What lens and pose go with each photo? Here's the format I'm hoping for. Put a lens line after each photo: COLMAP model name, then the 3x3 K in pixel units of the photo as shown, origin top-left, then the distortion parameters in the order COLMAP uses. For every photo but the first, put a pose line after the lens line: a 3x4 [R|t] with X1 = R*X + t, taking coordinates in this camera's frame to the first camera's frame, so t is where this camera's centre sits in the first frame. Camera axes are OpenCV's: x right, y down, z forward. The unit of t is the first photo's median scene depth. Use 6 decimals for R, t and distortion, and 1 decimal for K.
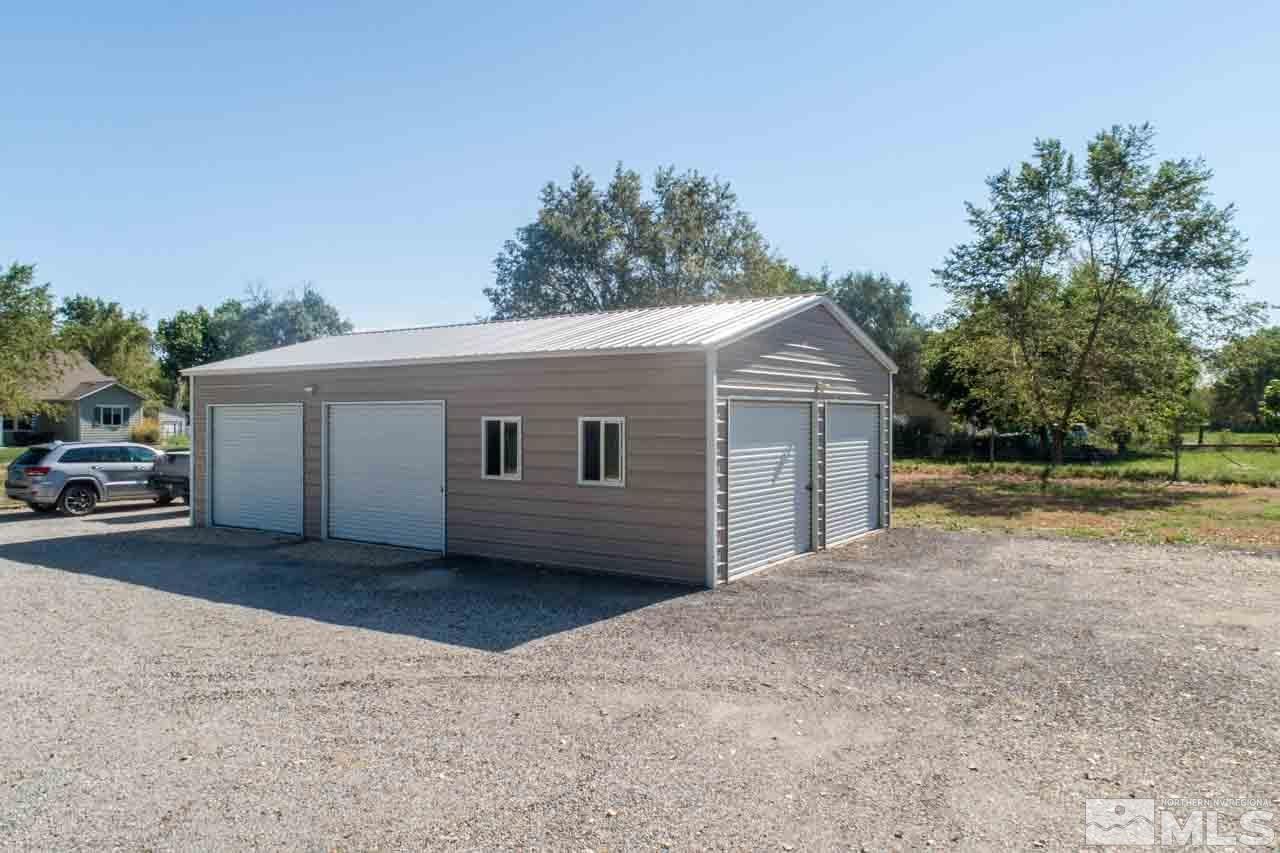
lens RADIAL K [[833.6, 0, 640.0], [0, 833.6, 426.5], [0, 0, 1]] dist [0.028157, 0.000091]
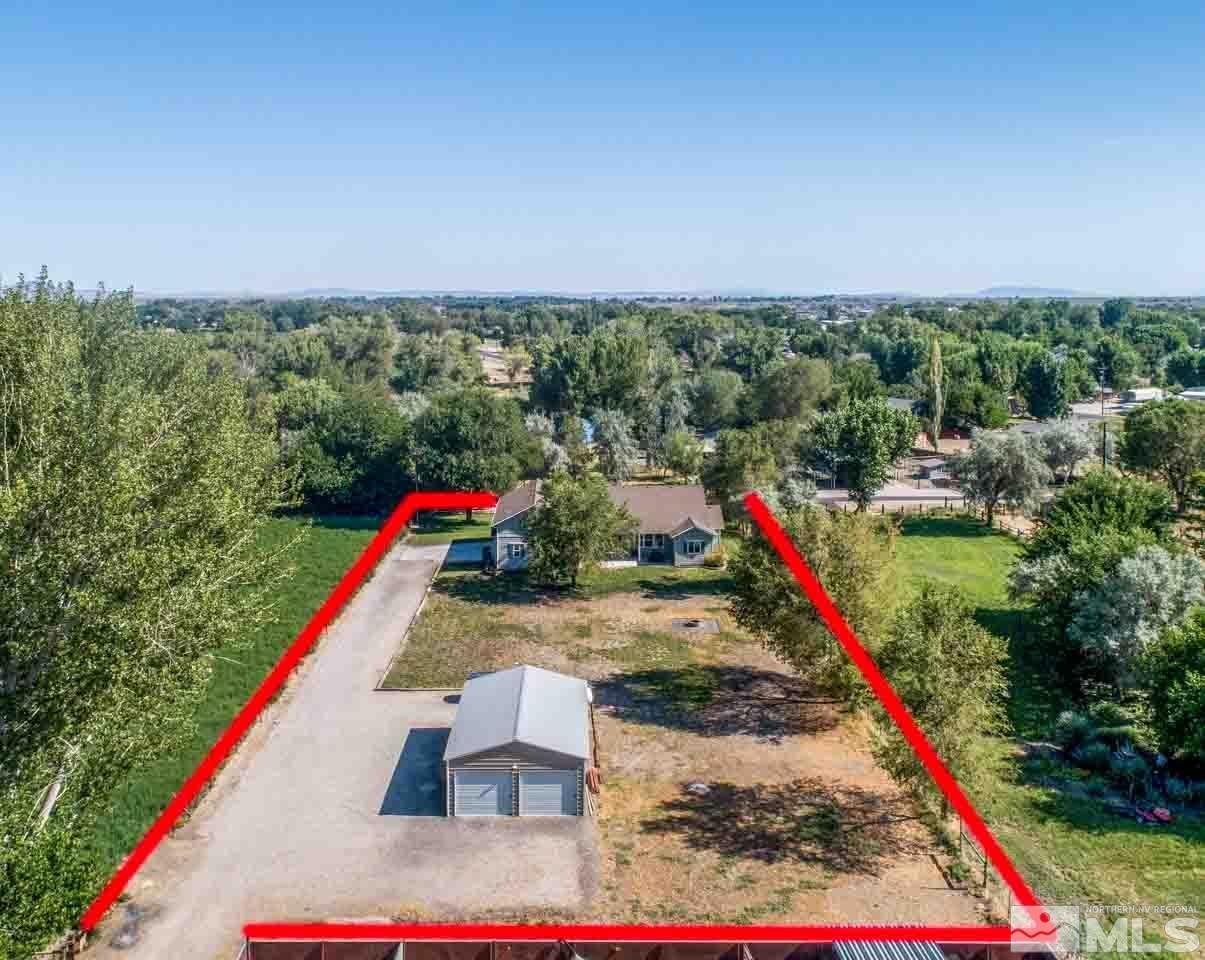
lens RADIAL K [[1100.7, 0, 602.5], [0, 1100.7, 480.0], [0, 0, 1]] dist [0.004412, 0.005352]
pose [[0.555773, 0.128831, -0.821291, 0.914886], [-0.005469, 0.988465, 0.151353, -0.436705], [0.831316, -0.079626, 0.550067, -0.235253]]
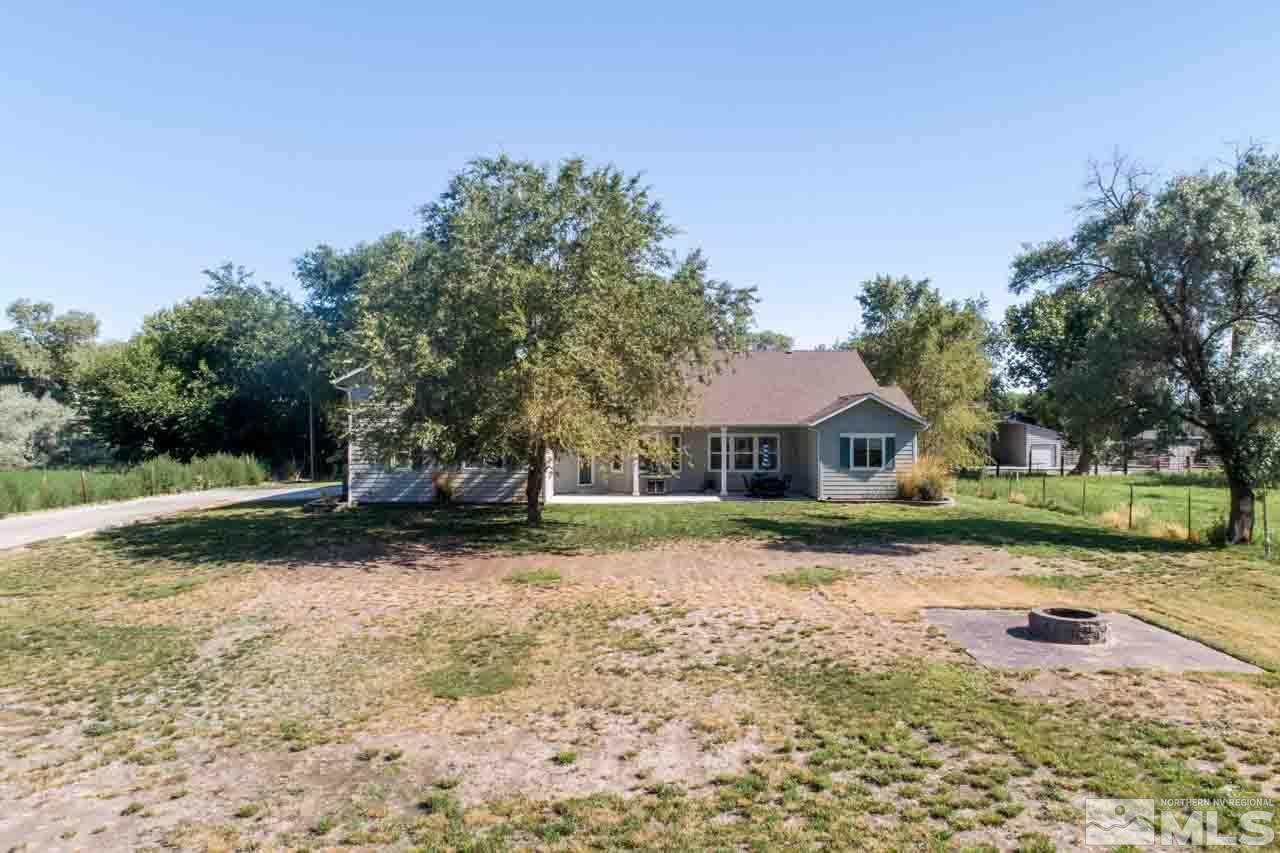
lens RADIAL K [[833.6, 0, 640.0], [0, 833.6, 426.5], [0, 0, 1]] dist [0.028157, 0.000091]
pose [[0.539108, -0.006138, -0.842214, -0.213928], [-0.006106, 0.999919, -0.011196, -0.023202], [0.842214, 0.011178, 0.539027, 0.543408]]
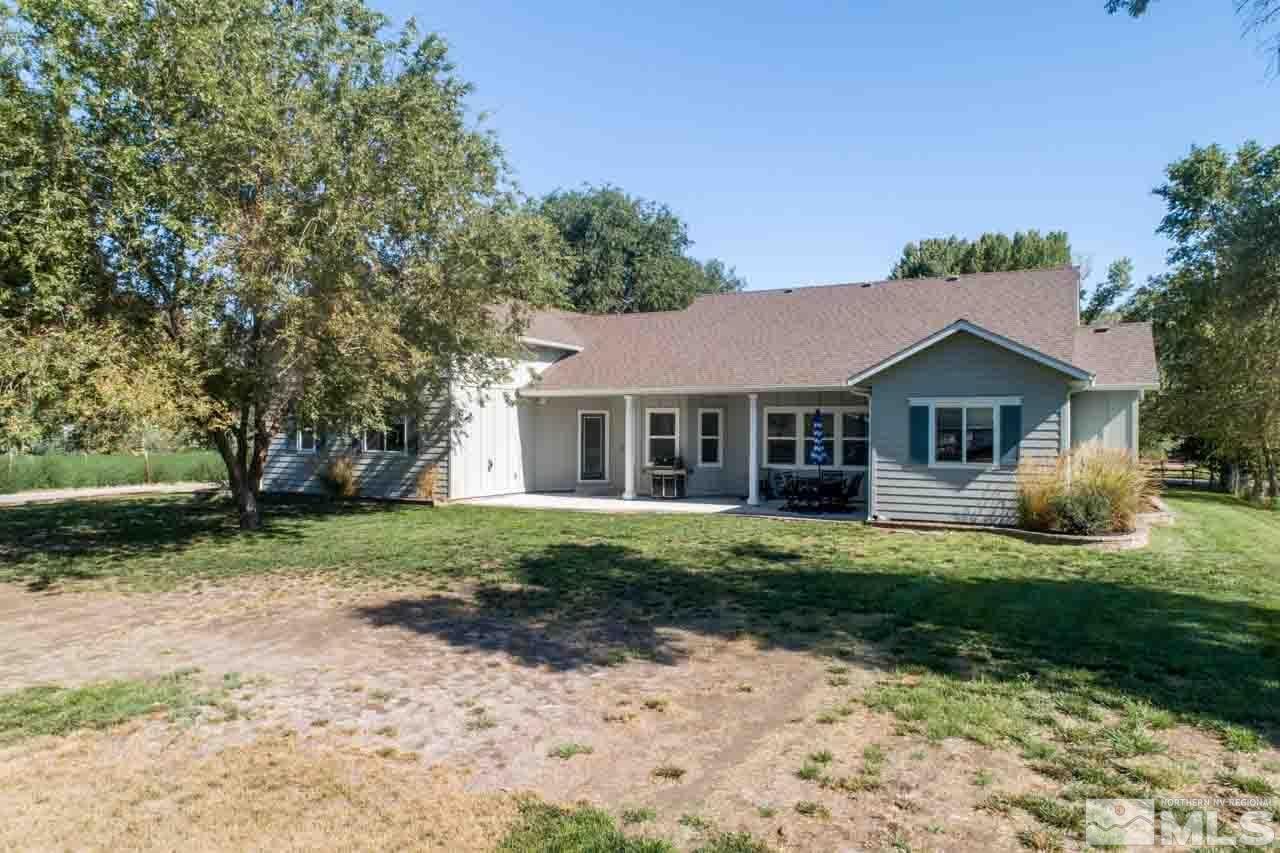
lens RADIAL K [[833.6, 0, 640.0], [0, 833.6, 426.5], [0, 0, 1]] dist [0.028157, 0.000091]
pose [[0.066566, -0.009853, -0.997733, -0.323755], [-0.014011, 0.999843, -0.010808, -0.010354], [0.997684, 0.014699, 0.066418, 0.858591]]
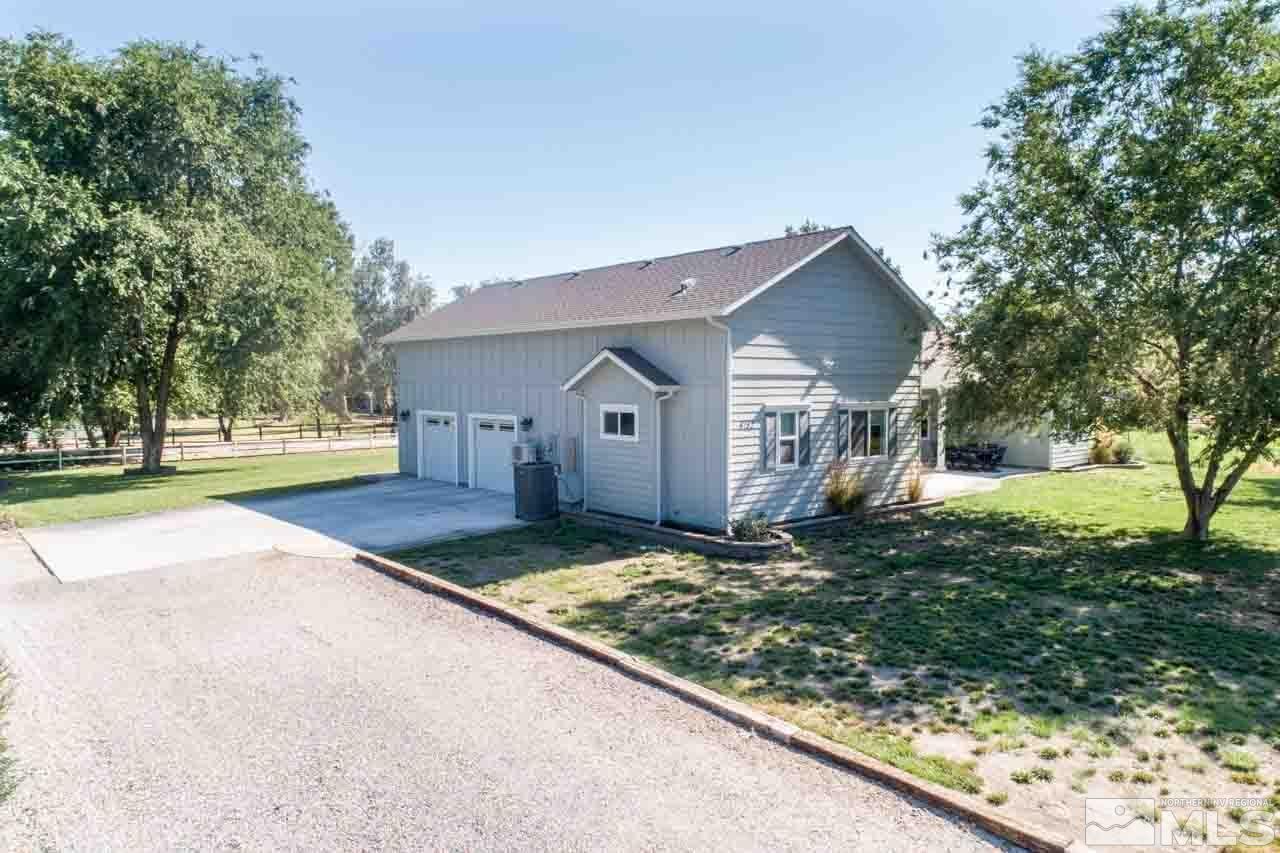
lens RADIAL K [[833.6, 0, 640.0], [0, 833.6, 426.5], [0, 0, 1]] dist [0.028157, 0.000091]
pose [[0.951660, 0.019905, -0.306509, -0.732165], [-0.003050, 0.998461, 0.055369, -0.033598], [0.307139, -0.051757, 0.950256, 0.382129]]
